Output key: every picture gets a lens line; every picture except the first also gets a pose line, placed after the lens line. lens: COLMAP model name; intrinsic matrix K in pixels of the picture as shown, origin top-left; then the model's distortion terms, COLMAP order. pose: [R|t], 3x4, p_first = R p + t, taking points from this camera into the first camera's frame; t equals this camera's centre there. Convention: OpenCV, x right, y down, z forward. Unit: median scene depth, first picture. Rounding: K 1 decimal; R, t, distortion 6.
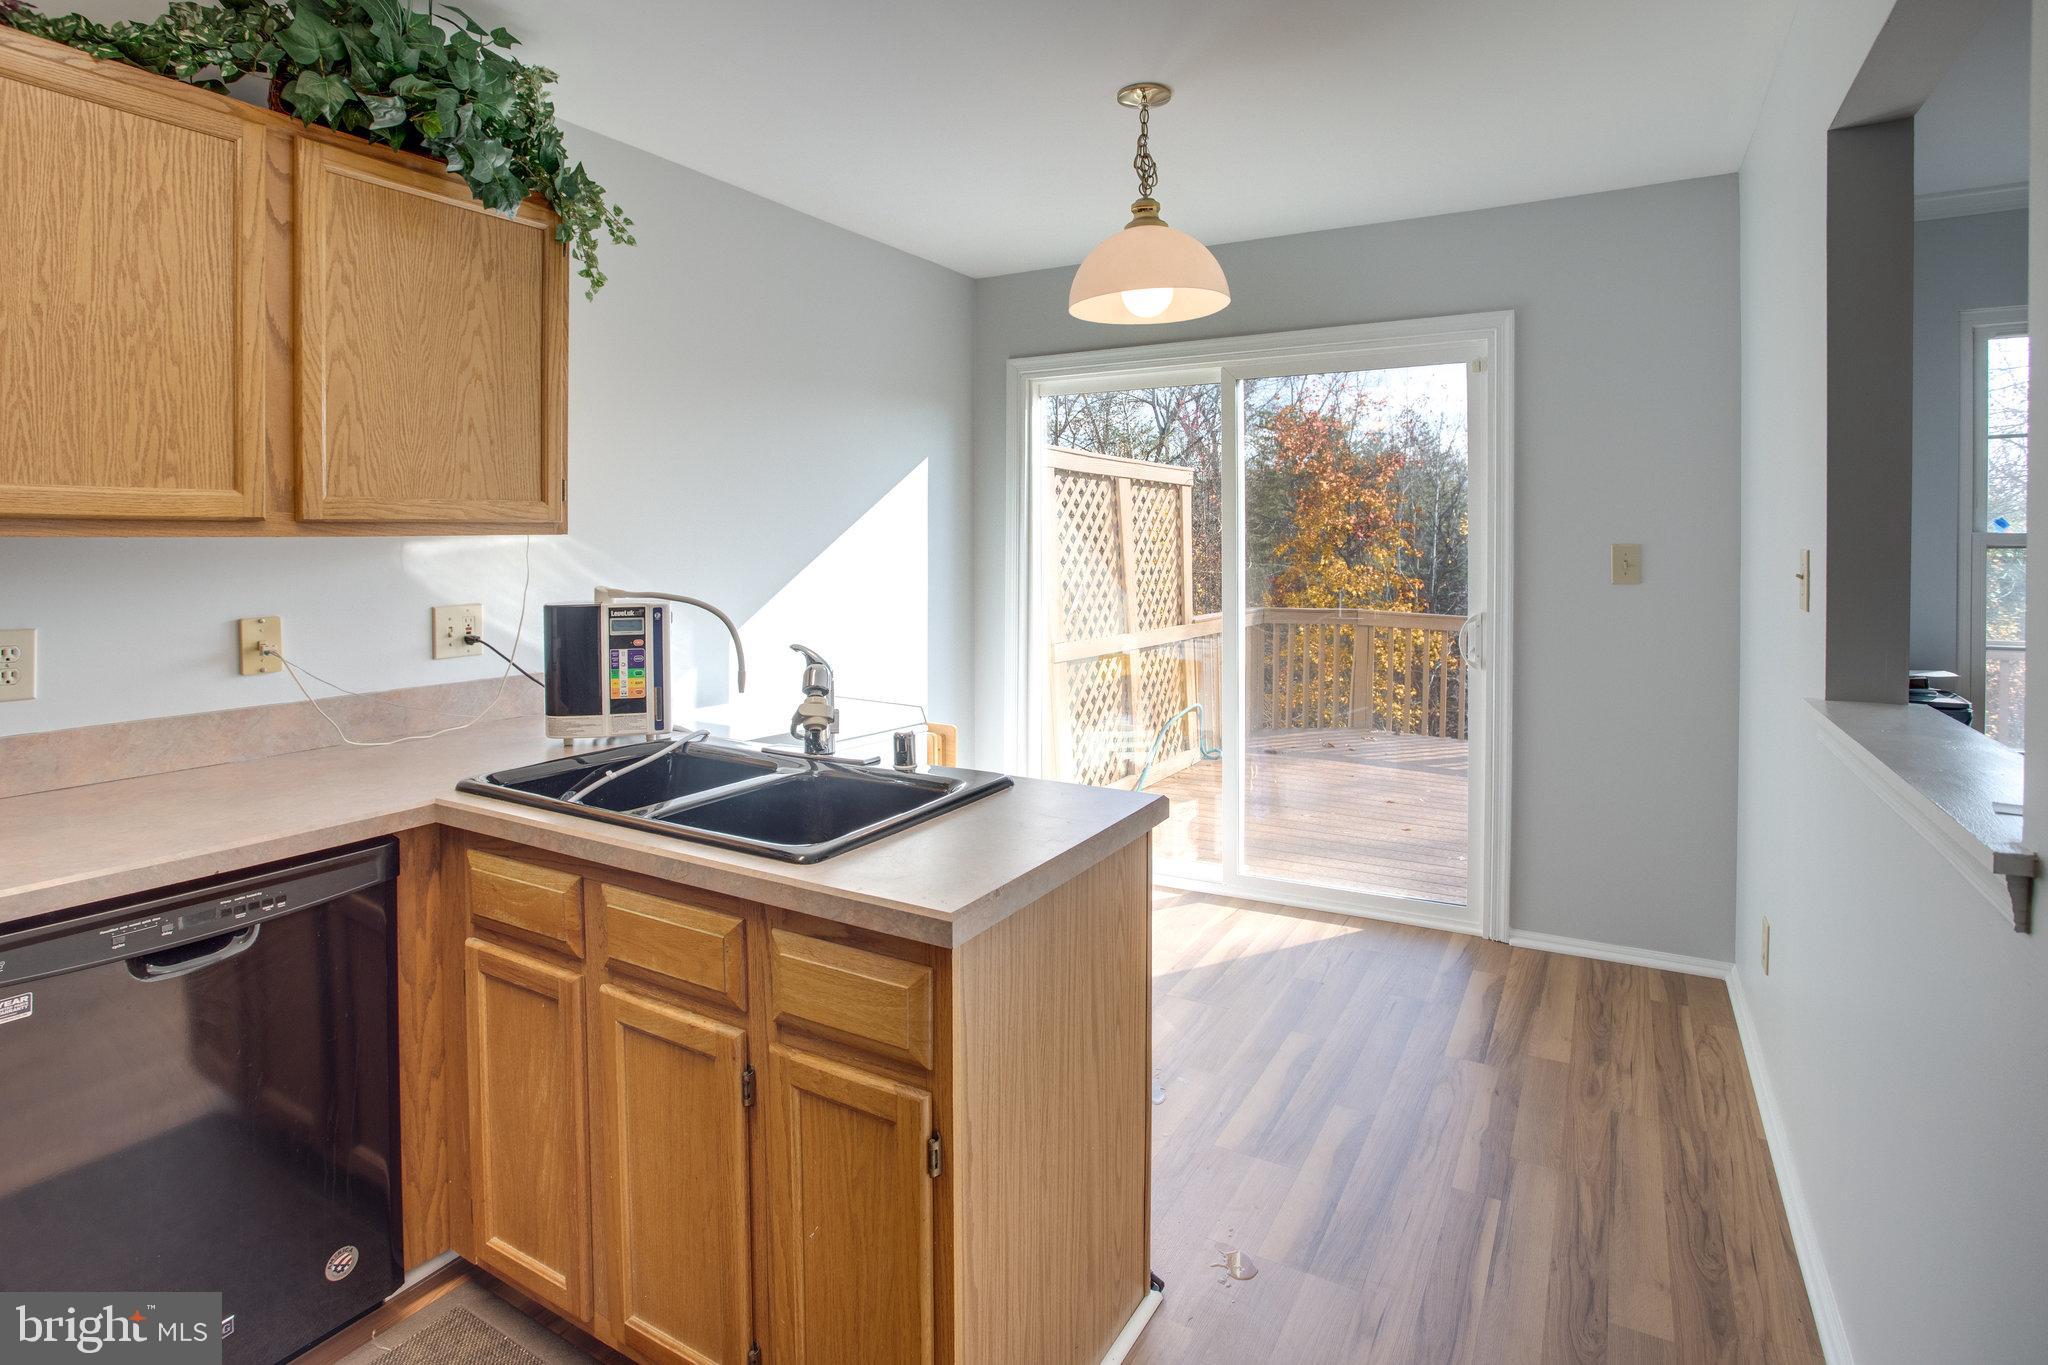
lens RADIAL K [[1042.8, 0, 989.6], [0, 1042.8, 557.4], [0, 0, 1]] dist [-0.058854, 0.035378]
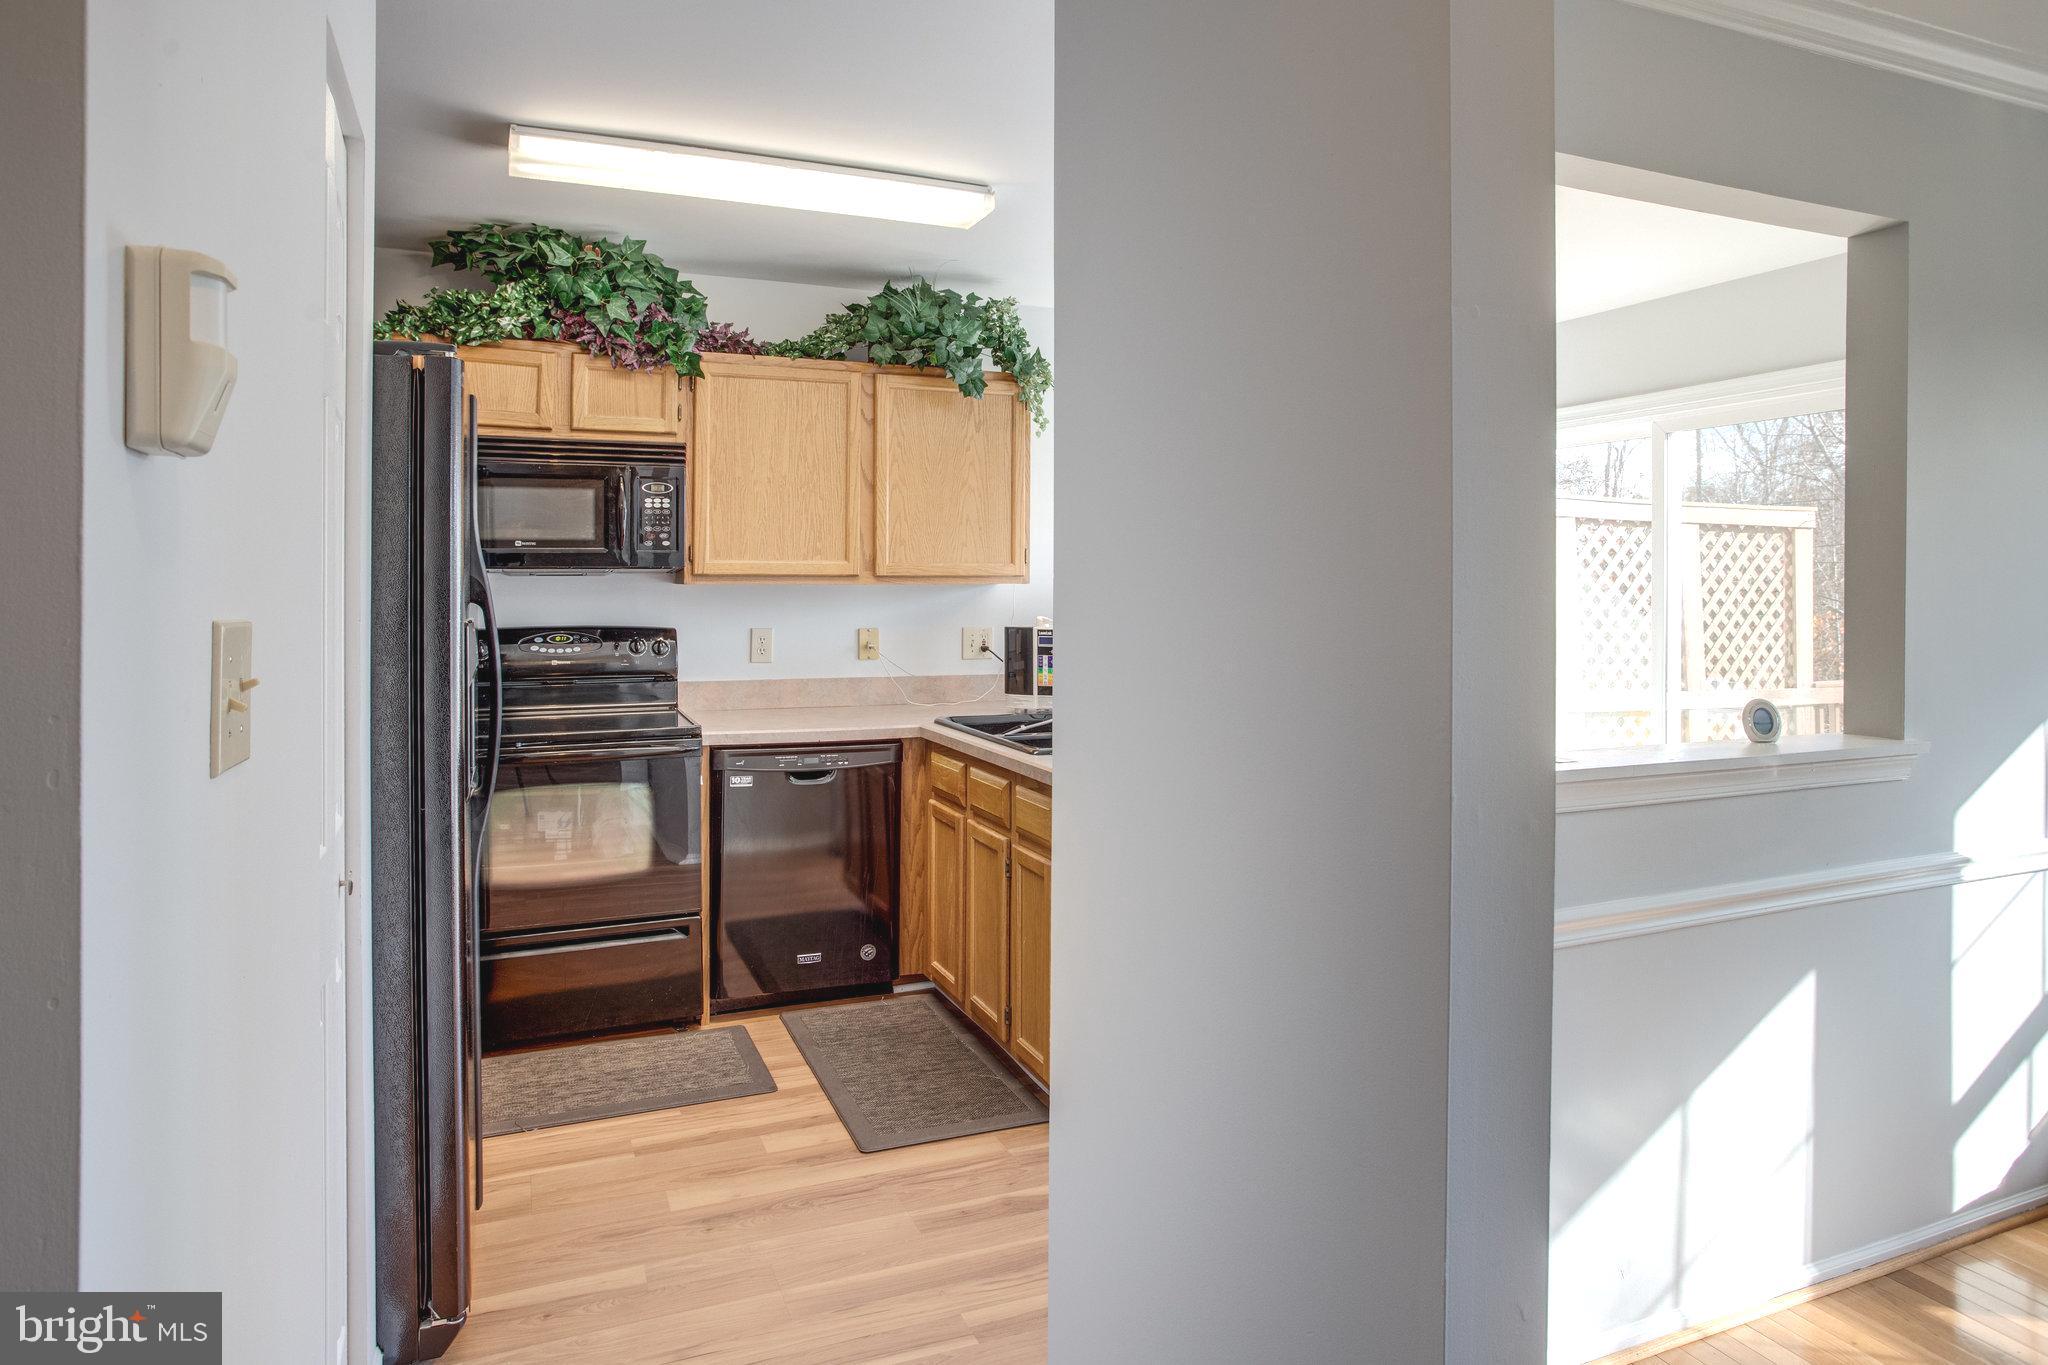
lens RADIAL K [[1213.6, 0, 1022.1], [0, 1213.6, 589.3], [0, 0, 1]] dist [0.000581, 0.000128]
pose [[0.810515, 0.008645, -0.585654, 0.864581], [-0.016337, 0.999836, -0.007852, 0.001878], [0.585490, 0.015932, 0.810523, -0.663373]]
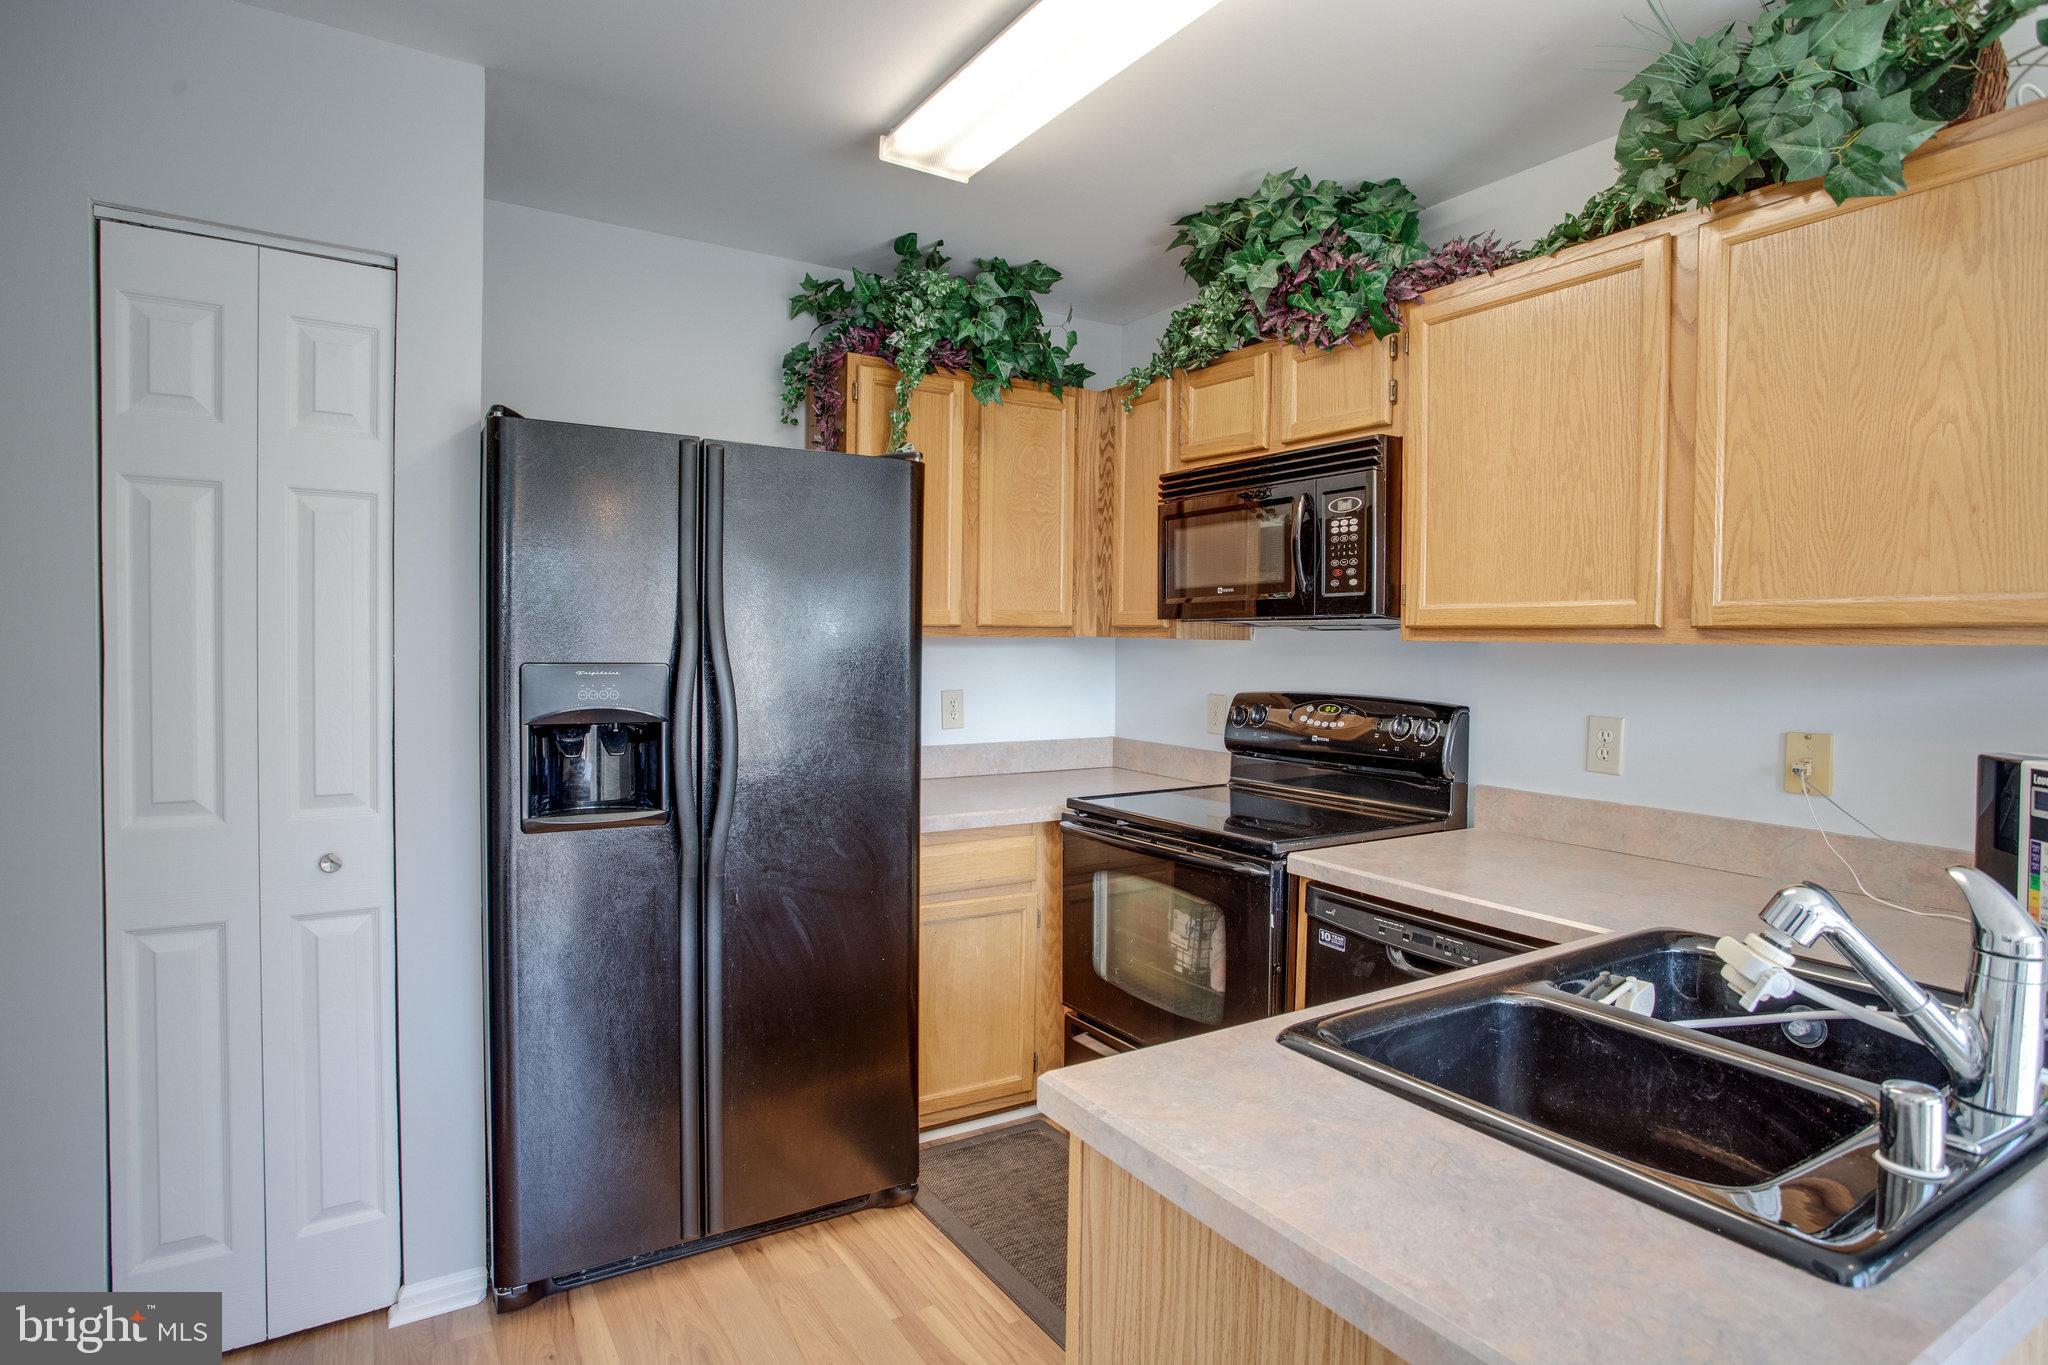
lens RADIAL K [[1168.2, 0, 1097.2], [0, 1168.2, 675.3], [0, 0, 1]] dist [-0.025612, -0.000096]
pose [[-0.444157, 0.028862, -0.895484, 0.557205], [-0.025224, 0.998682, 0.044699, -0.025666], [0.895594, 0.042441, -0.442843, 0.994588]]
